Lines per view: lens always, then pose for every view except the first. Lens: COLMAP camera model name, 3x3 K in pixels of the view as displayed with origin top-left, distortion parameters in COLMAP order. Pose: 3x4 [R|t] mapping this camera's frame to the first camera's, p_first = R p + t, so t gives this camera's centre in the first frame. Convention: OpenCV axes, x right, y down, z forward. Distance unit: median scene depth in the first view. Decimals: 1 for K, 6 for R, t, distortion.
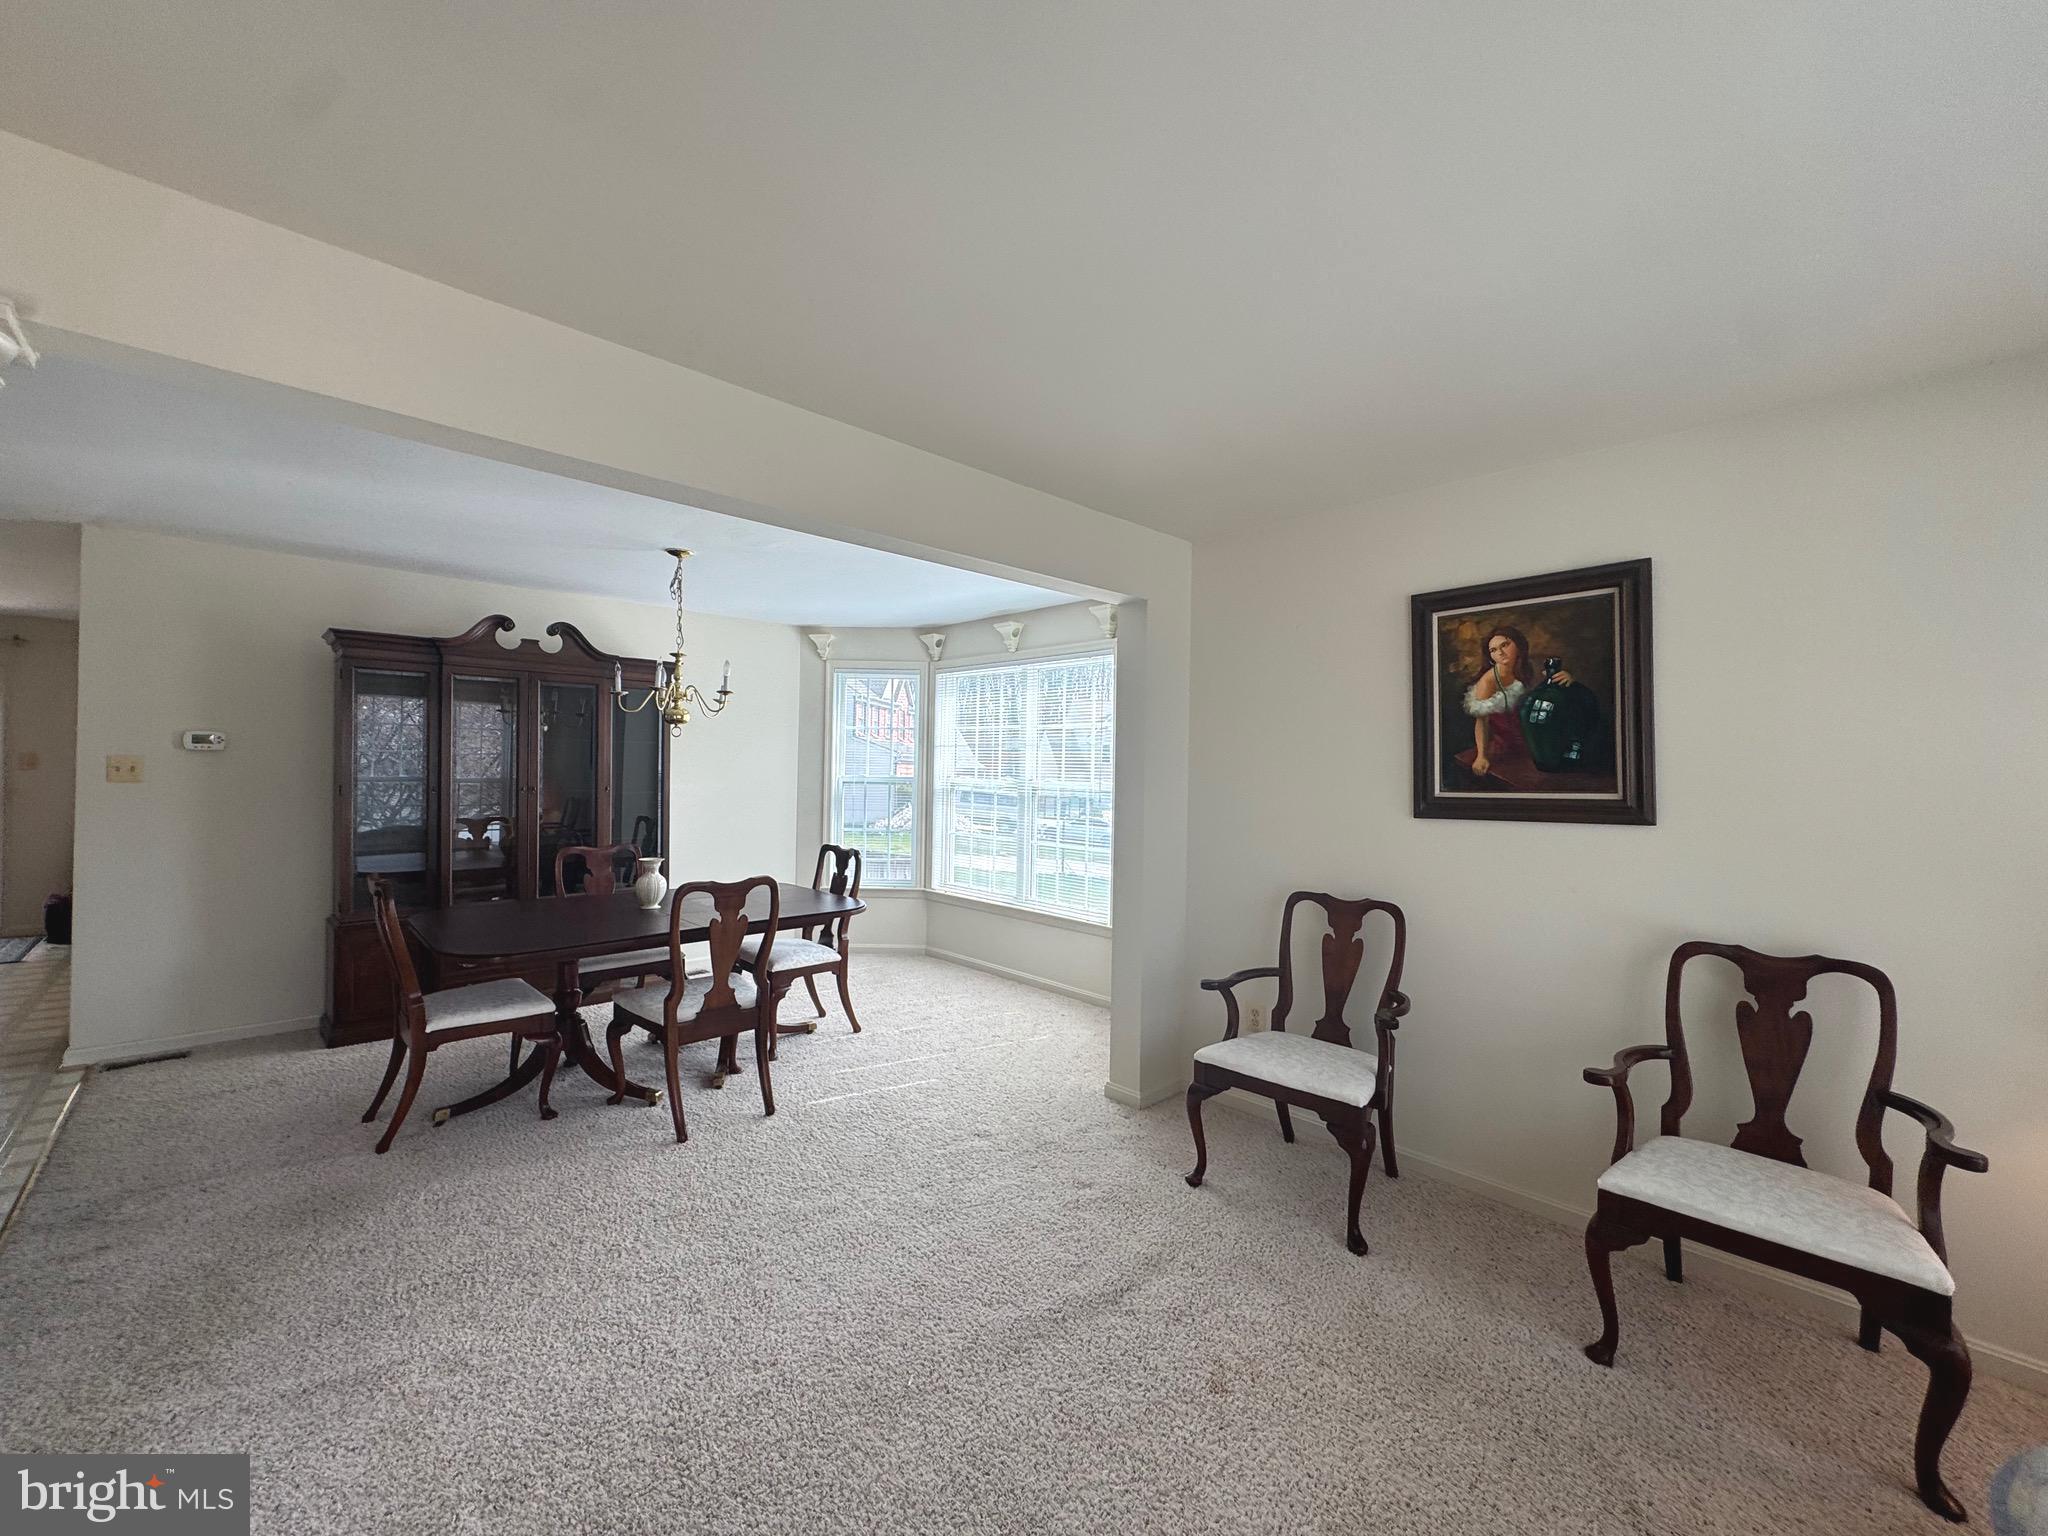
lens RADIAL K [[824.2, 0, 1027.2], [0, 824.2, 770.2], [0, 0, 1]] dist [-0.004065, 0.000974]
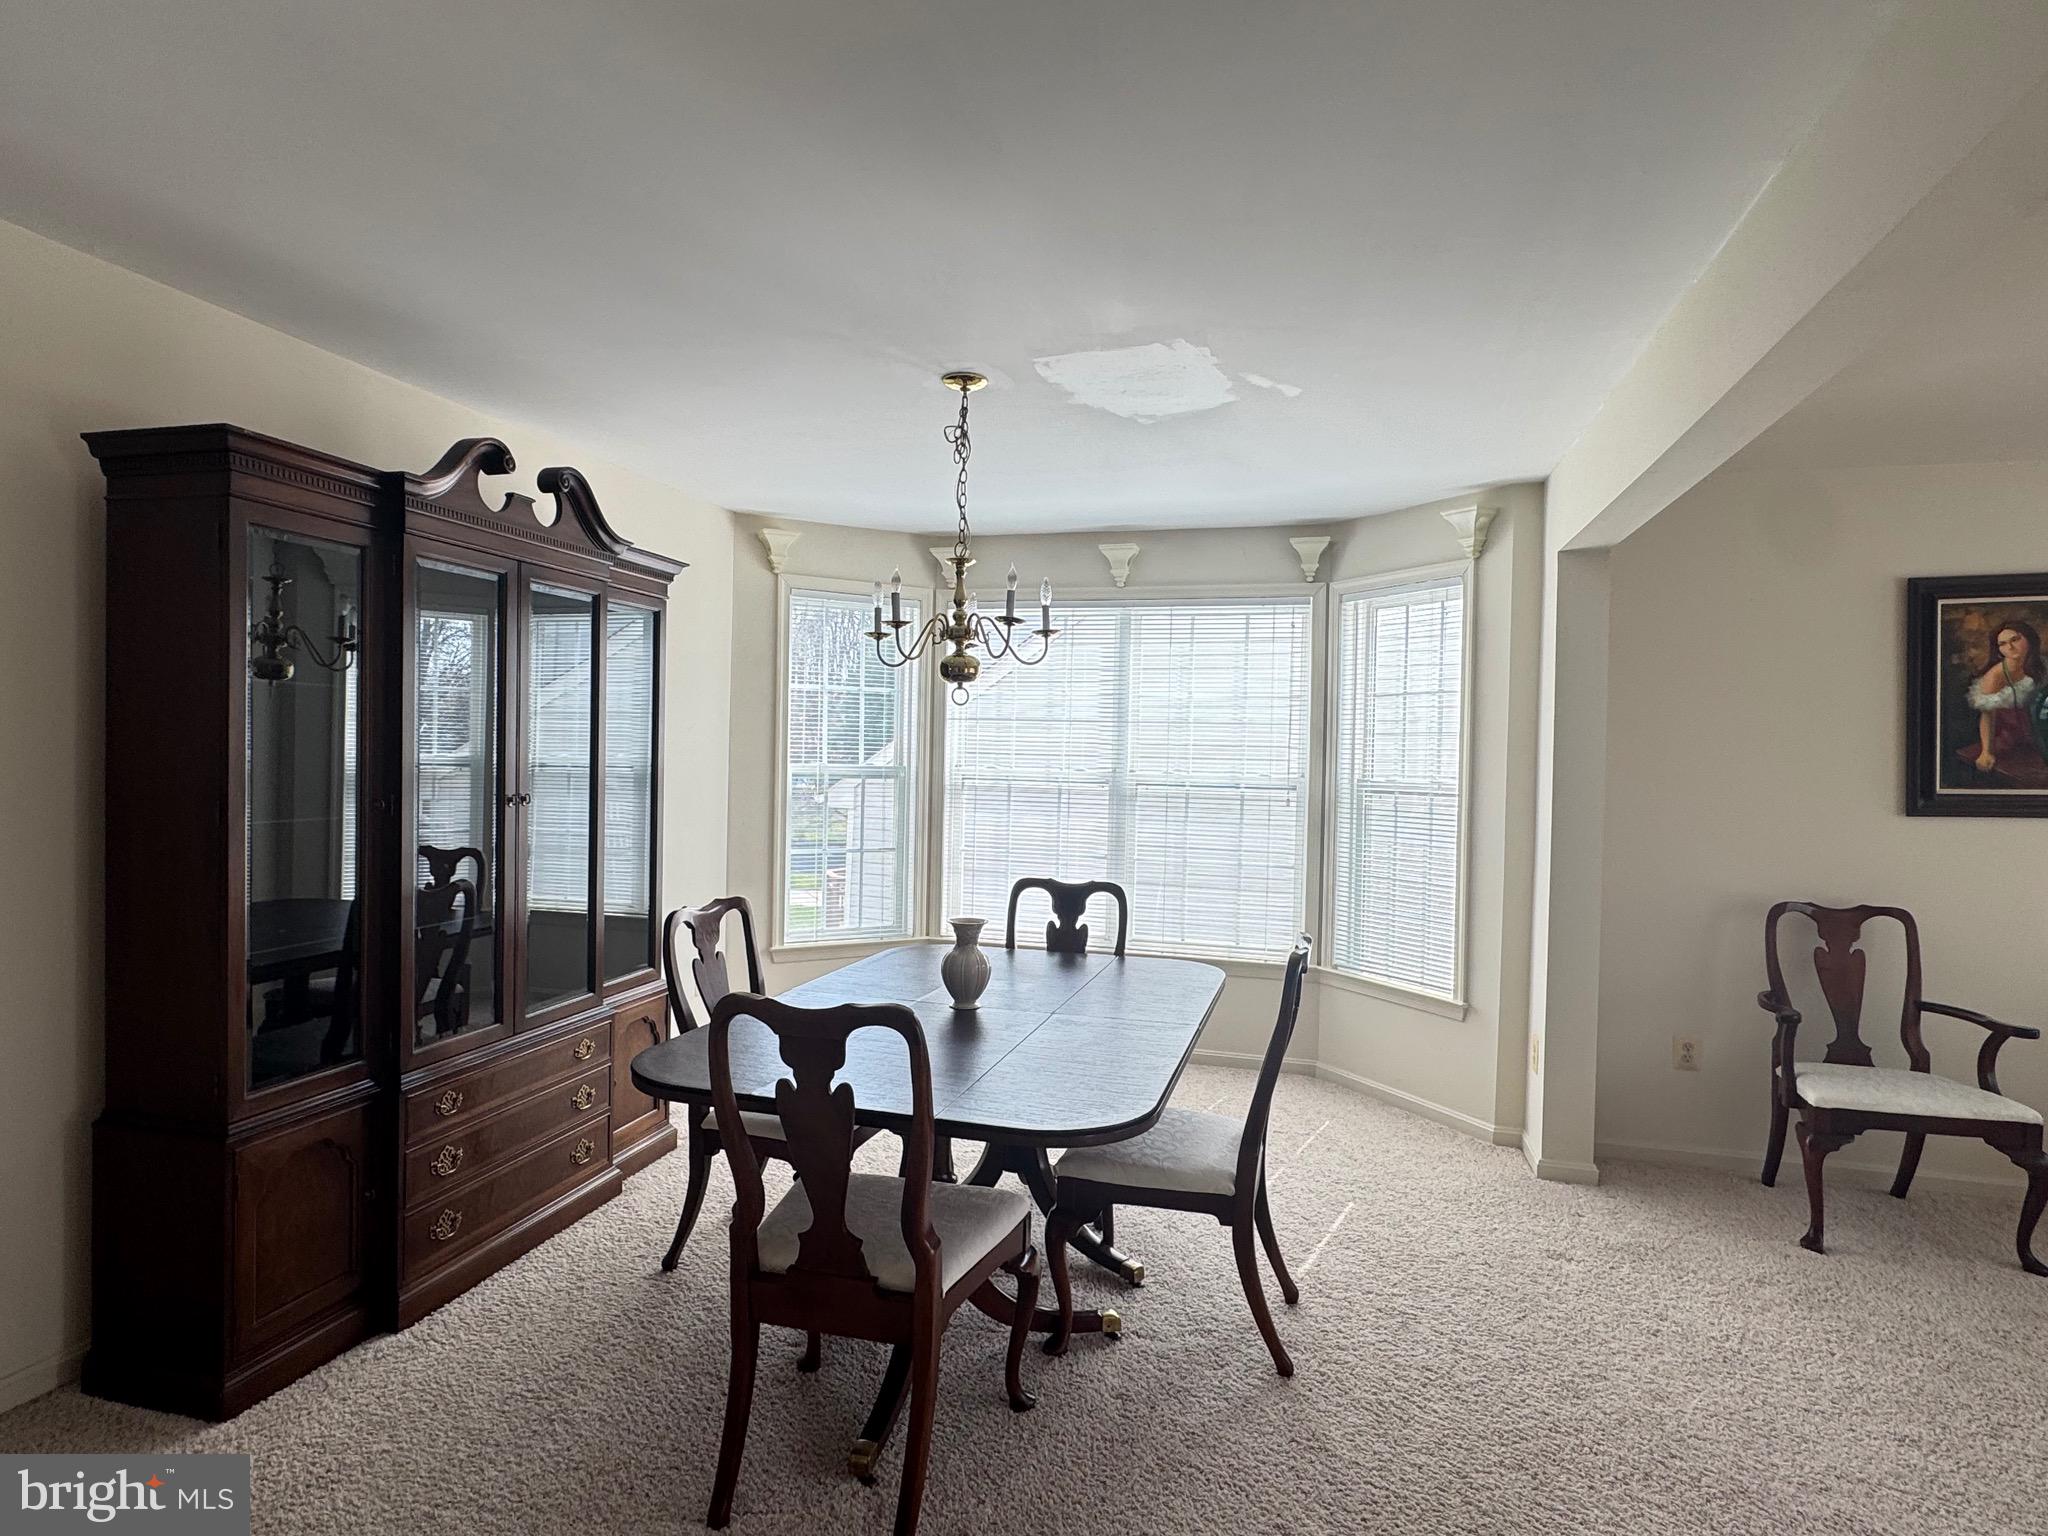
lens RADIAL K [[1119.0, 0, 1025.9], [0, 1119.0, 774.0], [0, 0, 1]] dist [-0.005444, 0.002156]
pose [[0.863892, -0.008034, 0.503614, -1.036923], [-0.005622, 0.999657, 0.025591, -0.017097], [-0.503647, -0.024939, 0.863550, 0.404455]]
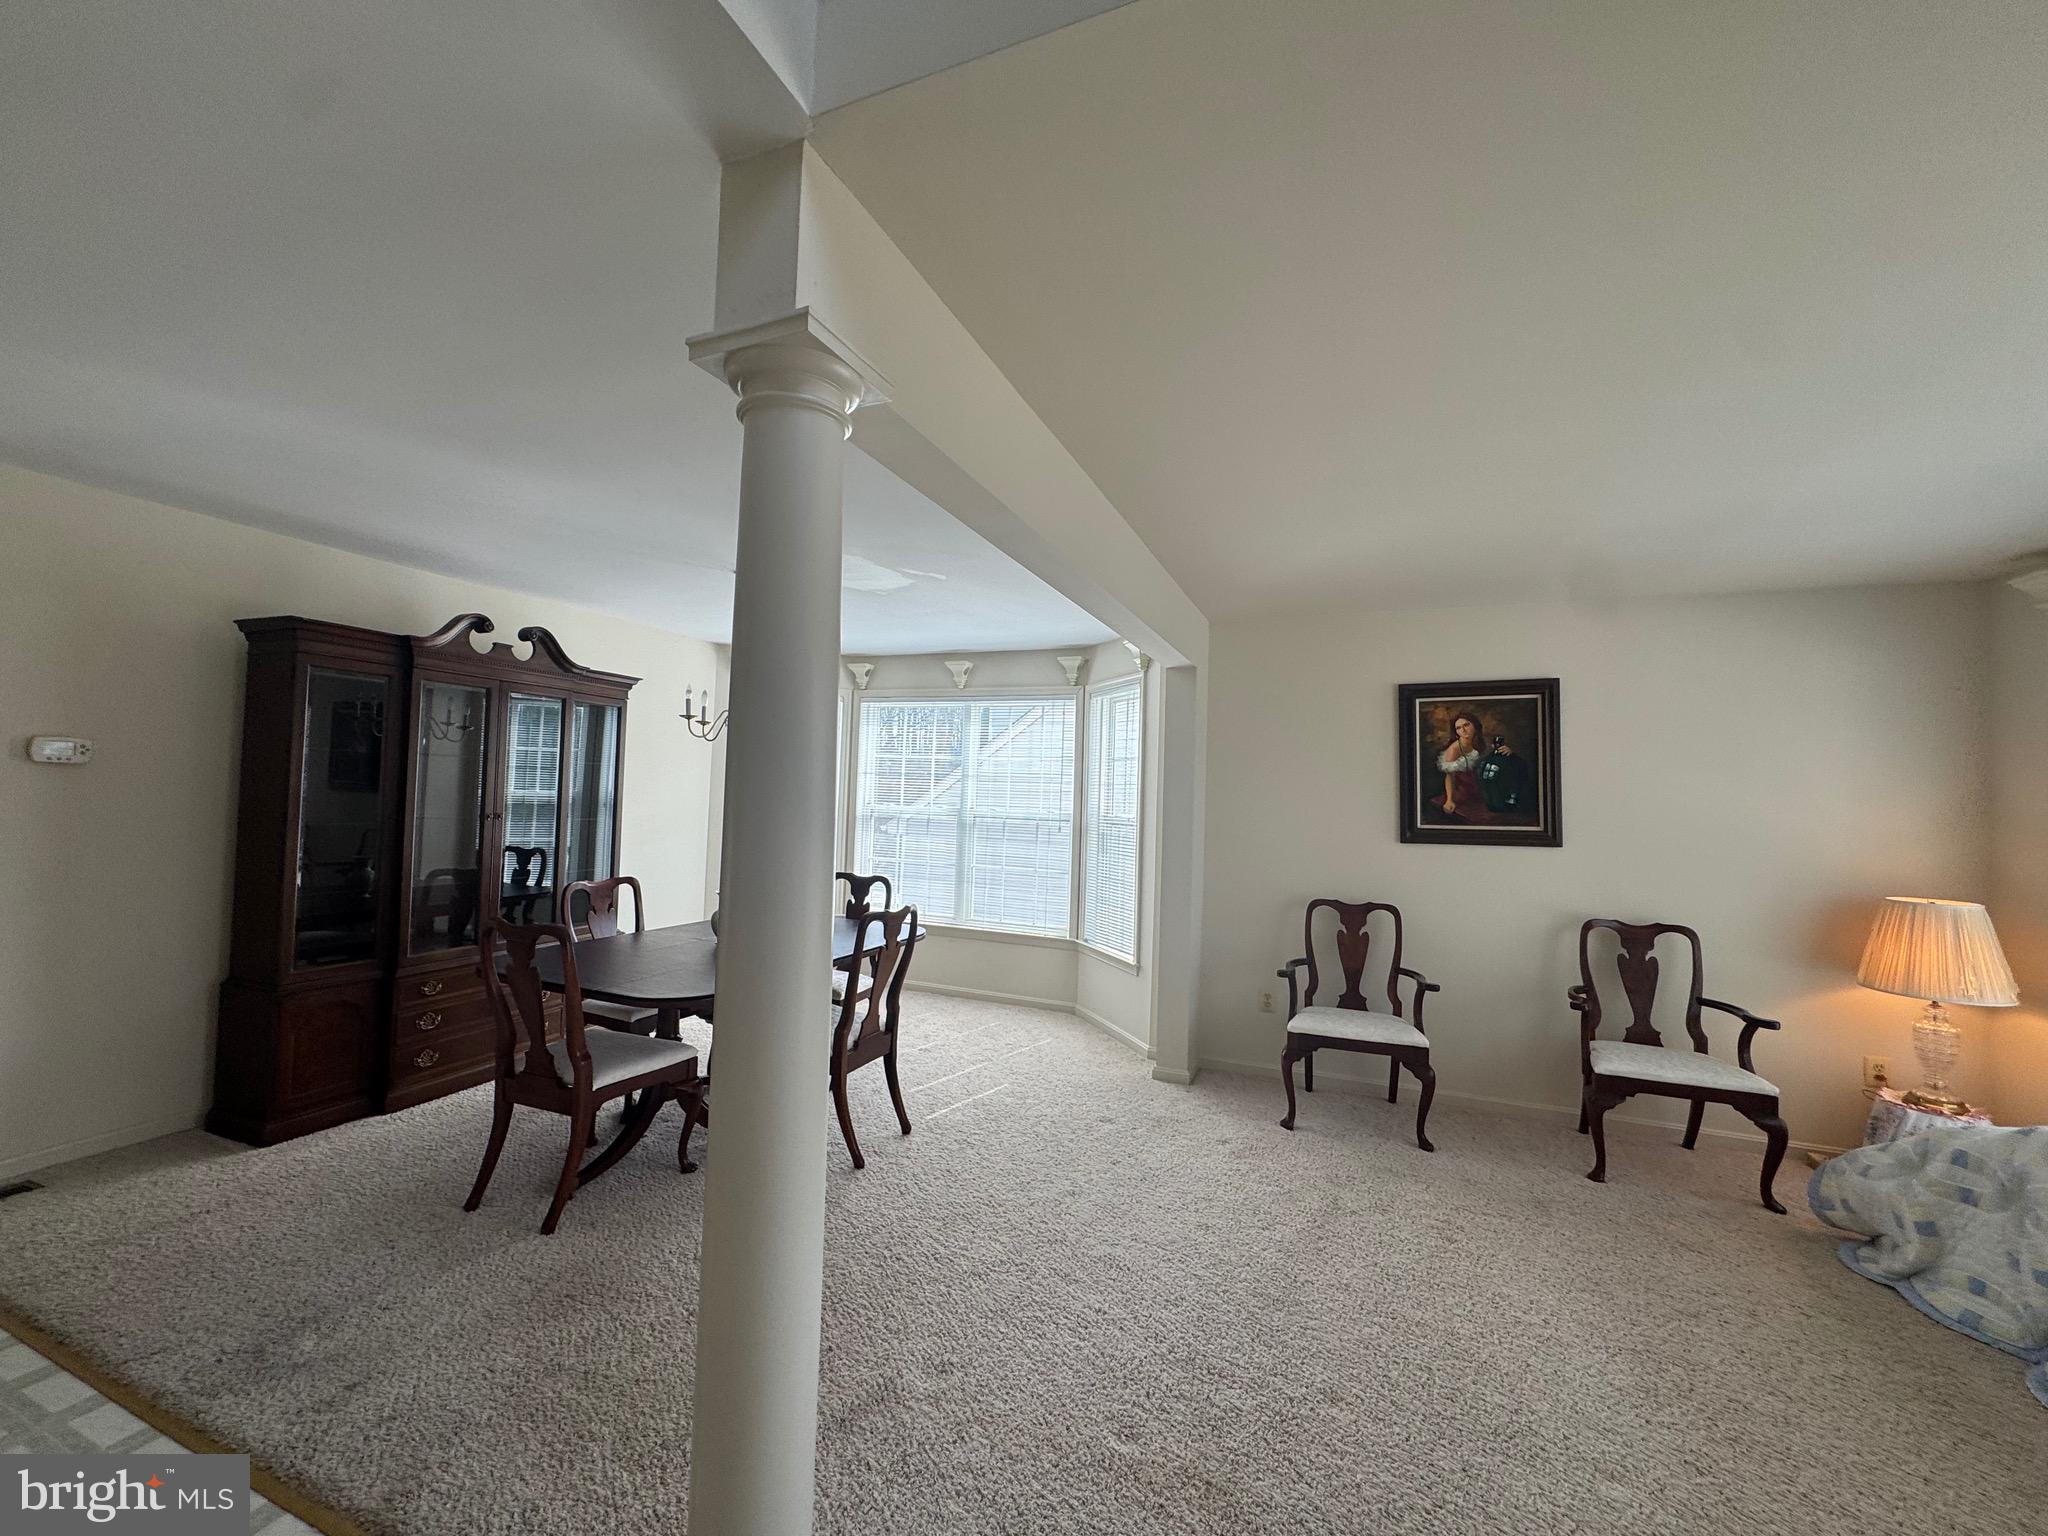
lens RADIAL K [[824.2, 0, 1030.4], [0, 824.2, 767.4], [0, 0, 1]] dist [-0.004065, 0.000974]
pose [[0.913692, 0.027846, 0.405452, -0.675491], [-0.016761, 0.999383, -0.030865, -0.016717], [-0.406061, 0.021405, 0.913595, -0.027825]]
